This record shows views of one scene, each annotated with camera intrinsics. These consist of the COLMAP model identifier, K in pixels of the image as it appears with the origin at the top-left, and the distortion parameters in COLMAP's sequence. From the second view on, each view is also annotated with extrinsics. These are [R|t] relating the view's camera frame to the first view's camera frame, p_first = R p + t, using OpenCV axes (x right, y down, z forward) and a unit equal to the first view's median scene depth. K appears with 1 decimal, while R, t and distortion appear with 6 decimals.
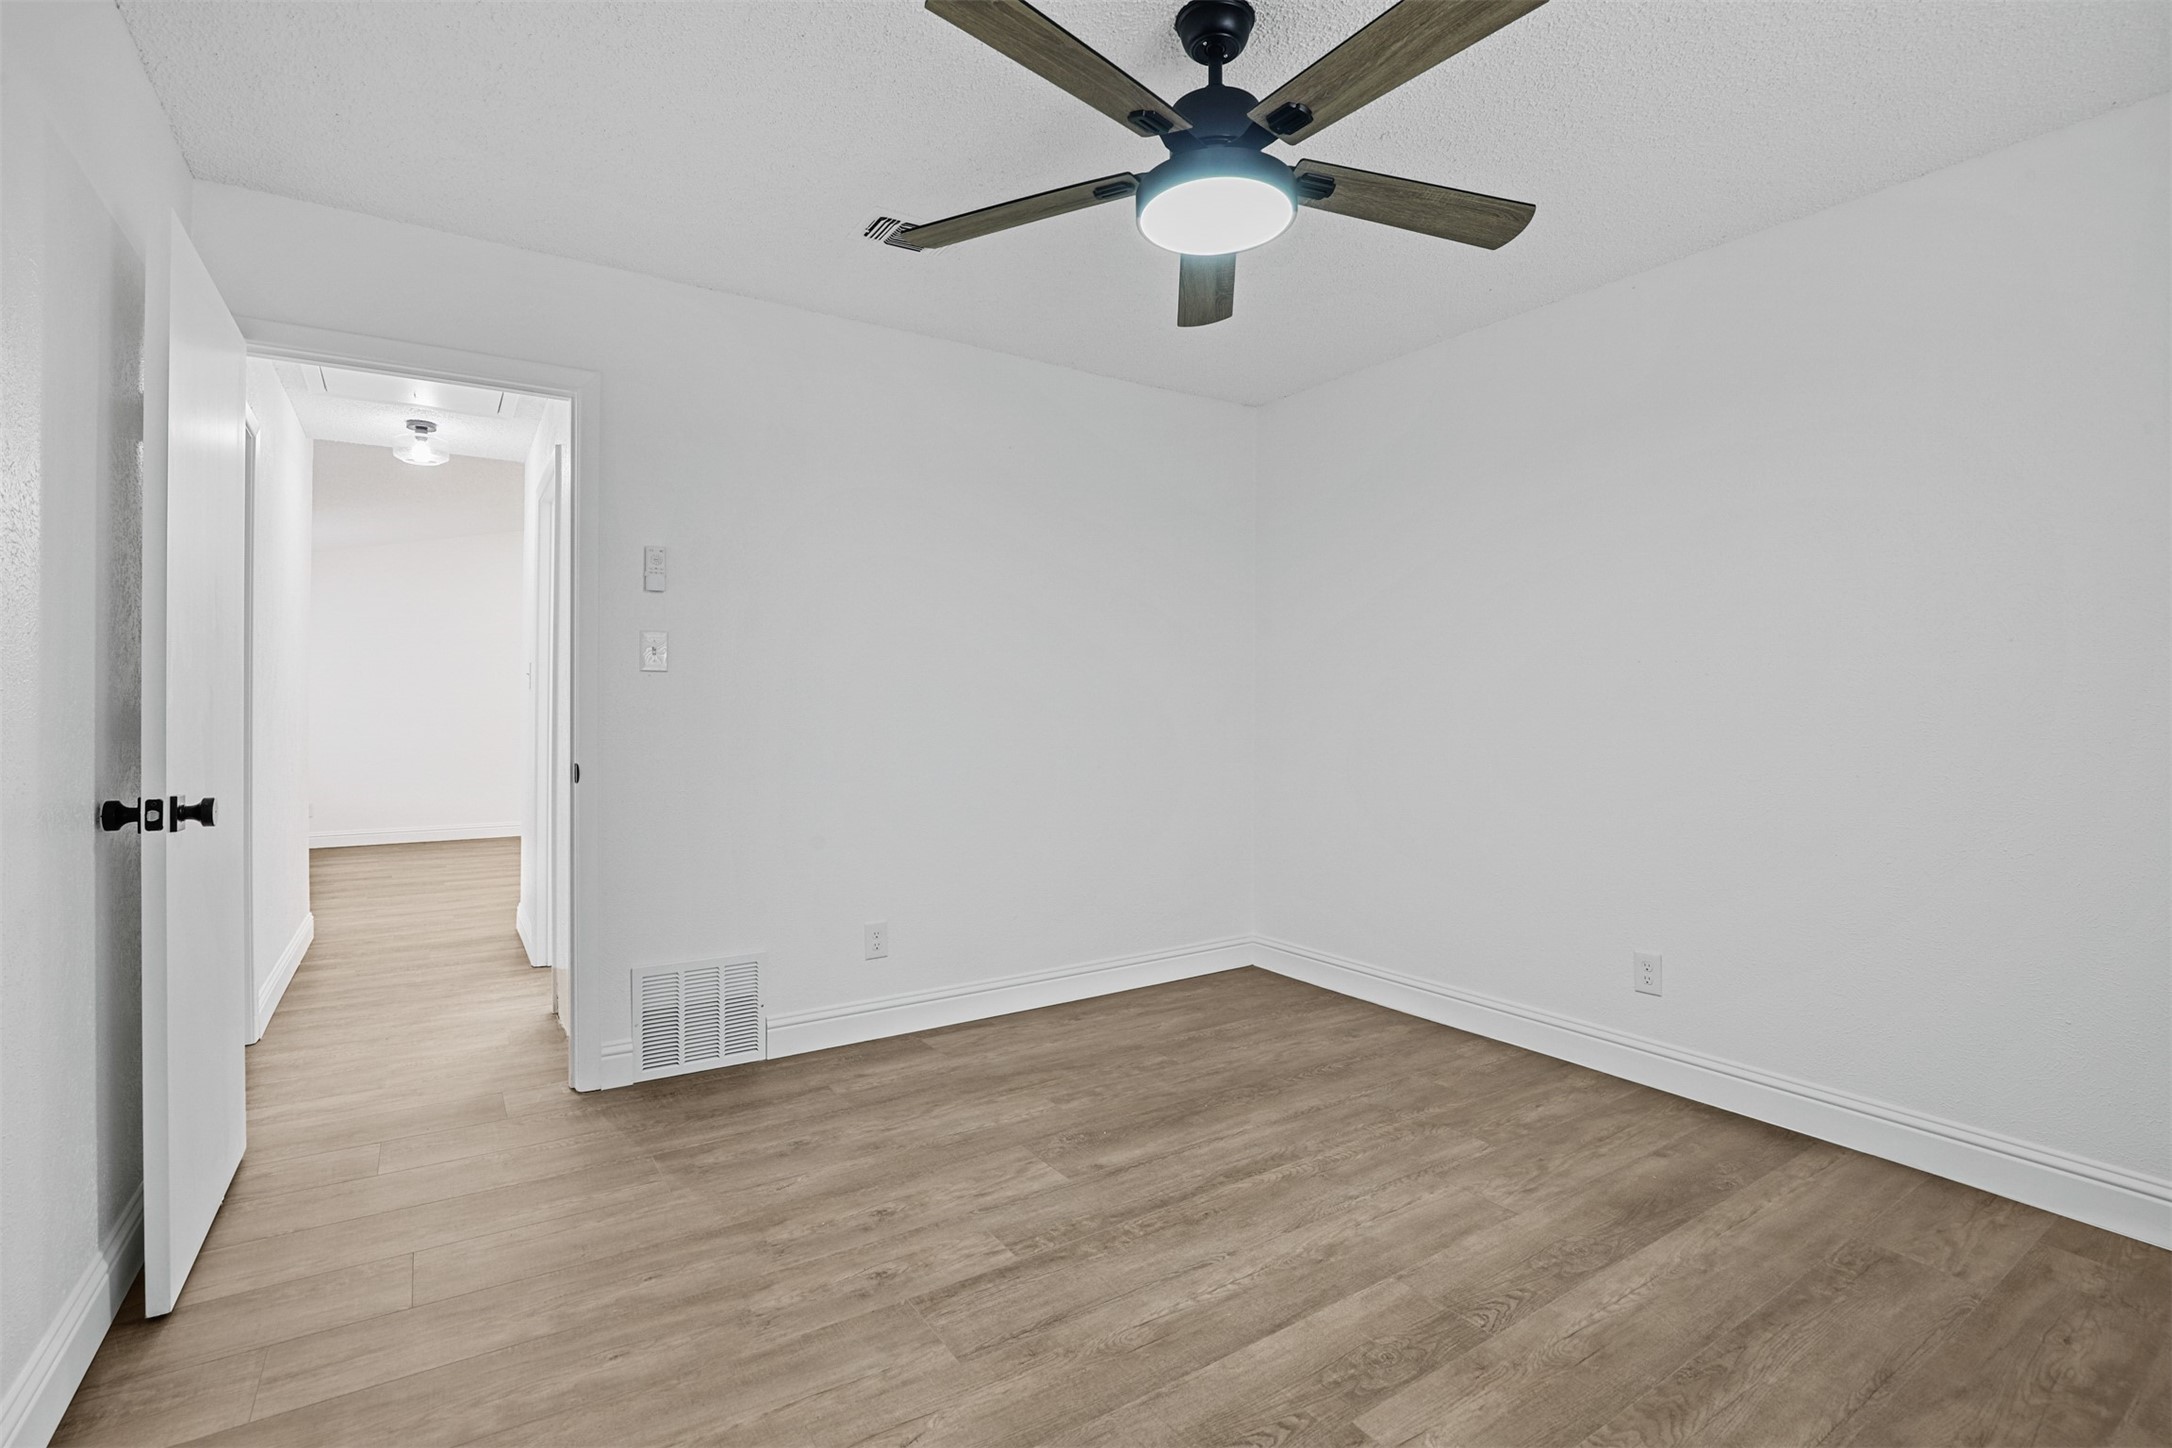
lens RADIAL K [[1011.1, 0, 1098.9], [0, 1011.1, 717.9], [0, 0, 1]] dist [-0.034661, 0.006672]
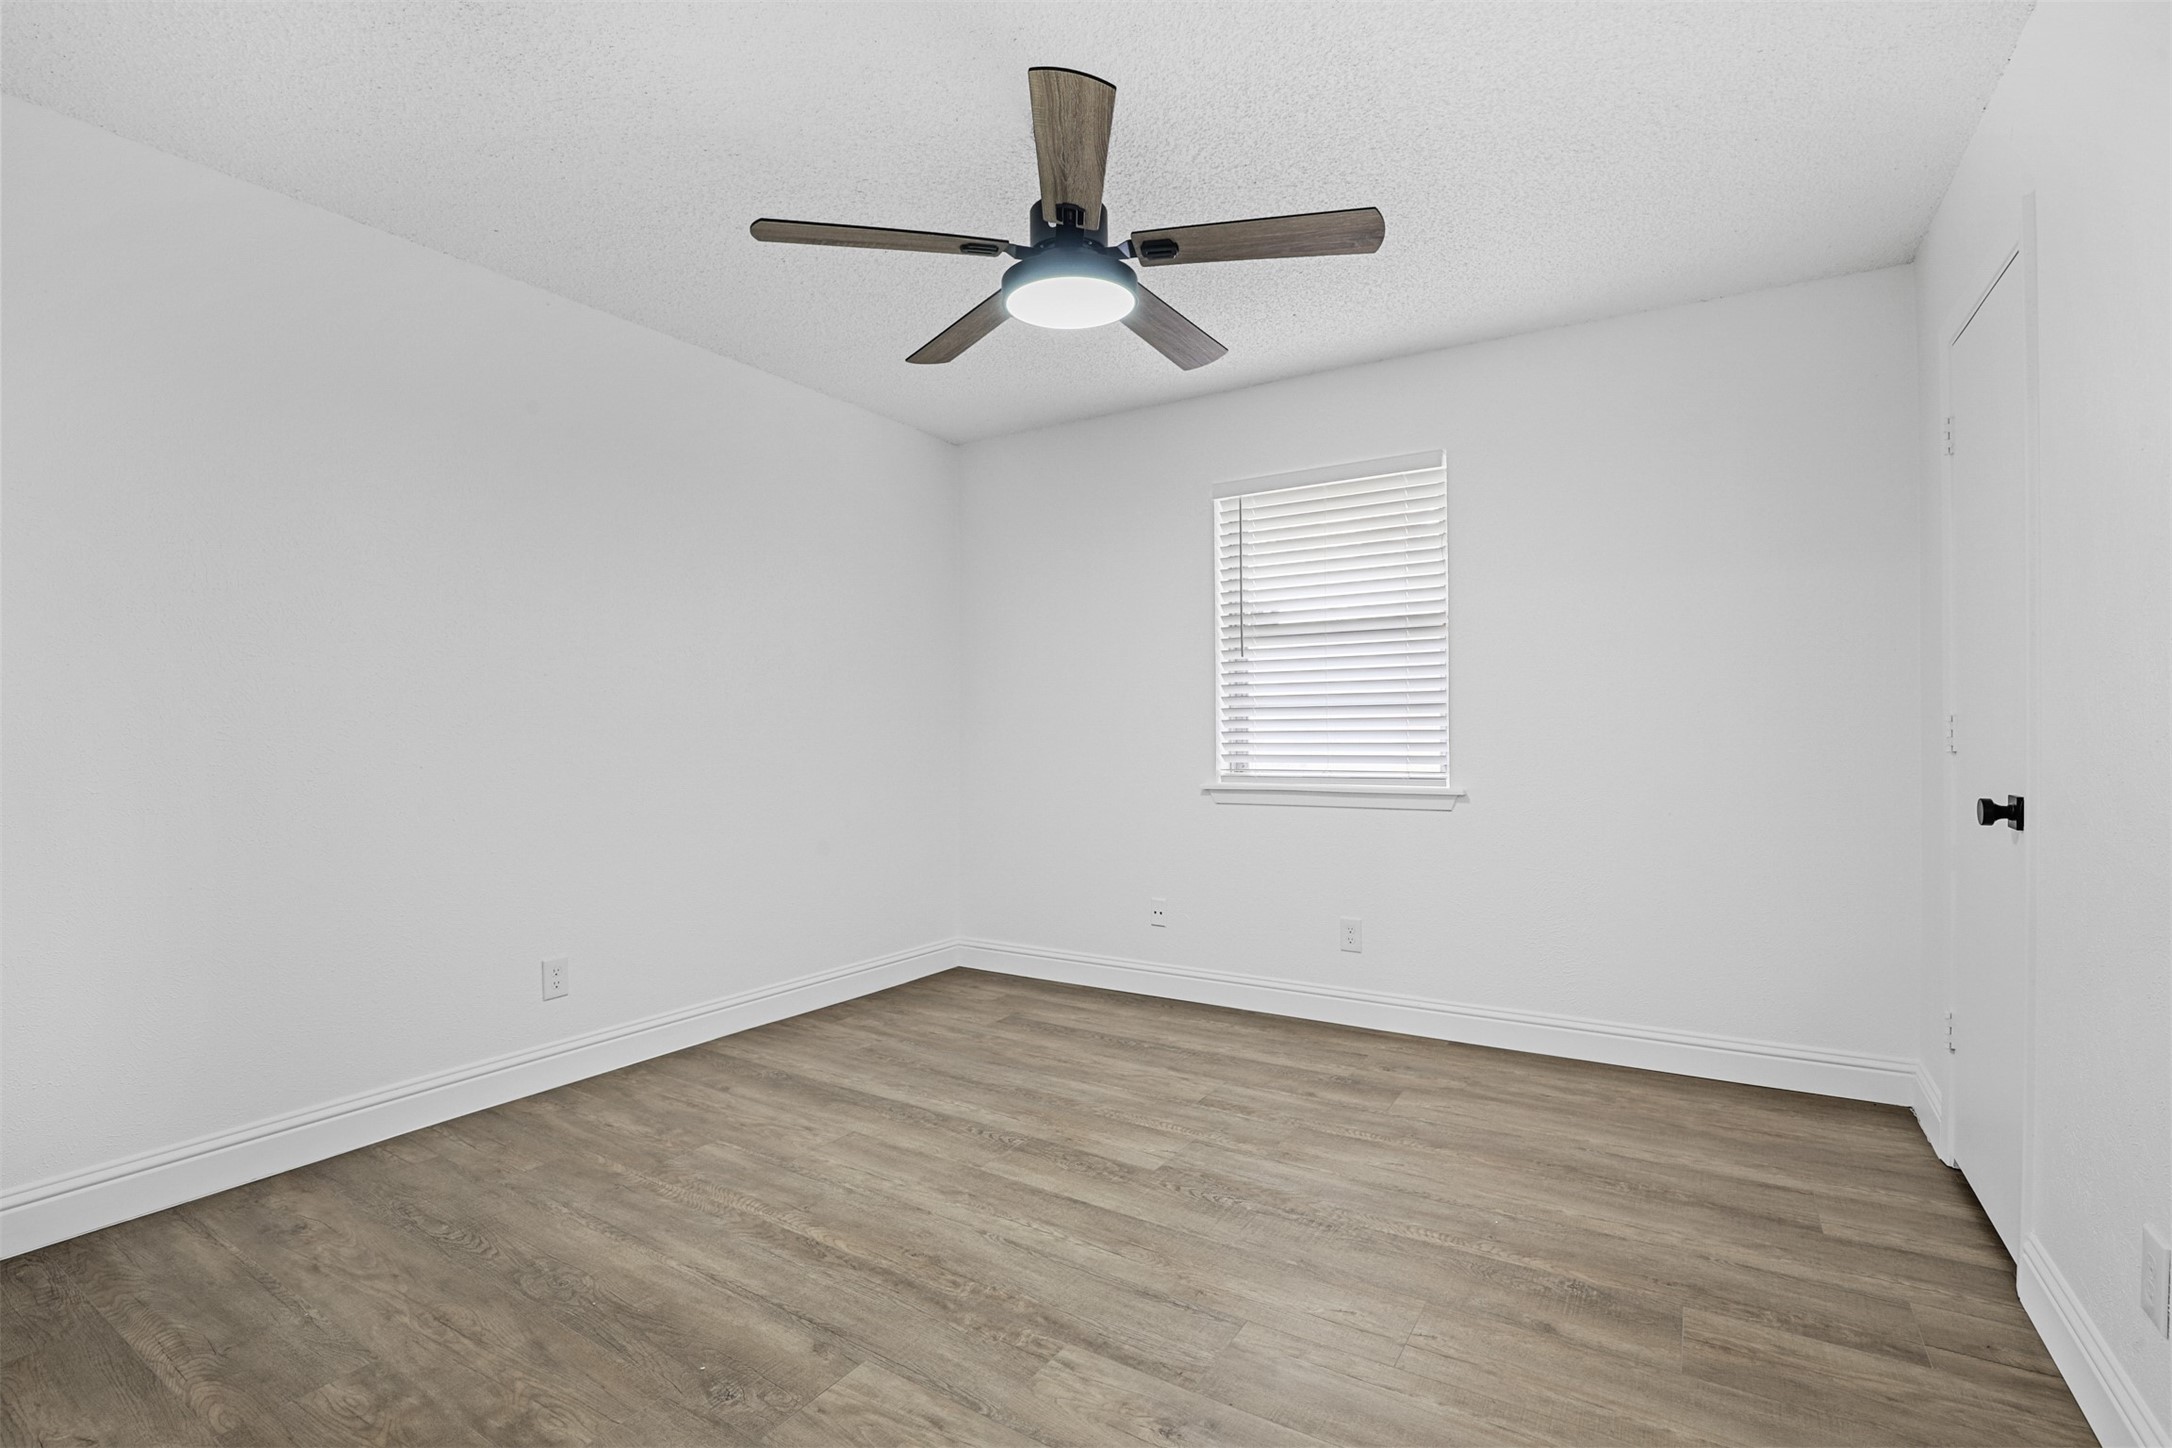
lens RADIAL K [[1011.1, 0, 1085.0], [0, 1011.1, 719.3], [0, 0, 1]] dist [-0.034661, 0.006672]
pose [[-0.412231, 0.003177, 0.911074, -0.748208], [0.008798, 0.999961, 0.000494, -0.006445], [-0.911037, 0.008219, -0.412243, 1.133409]]
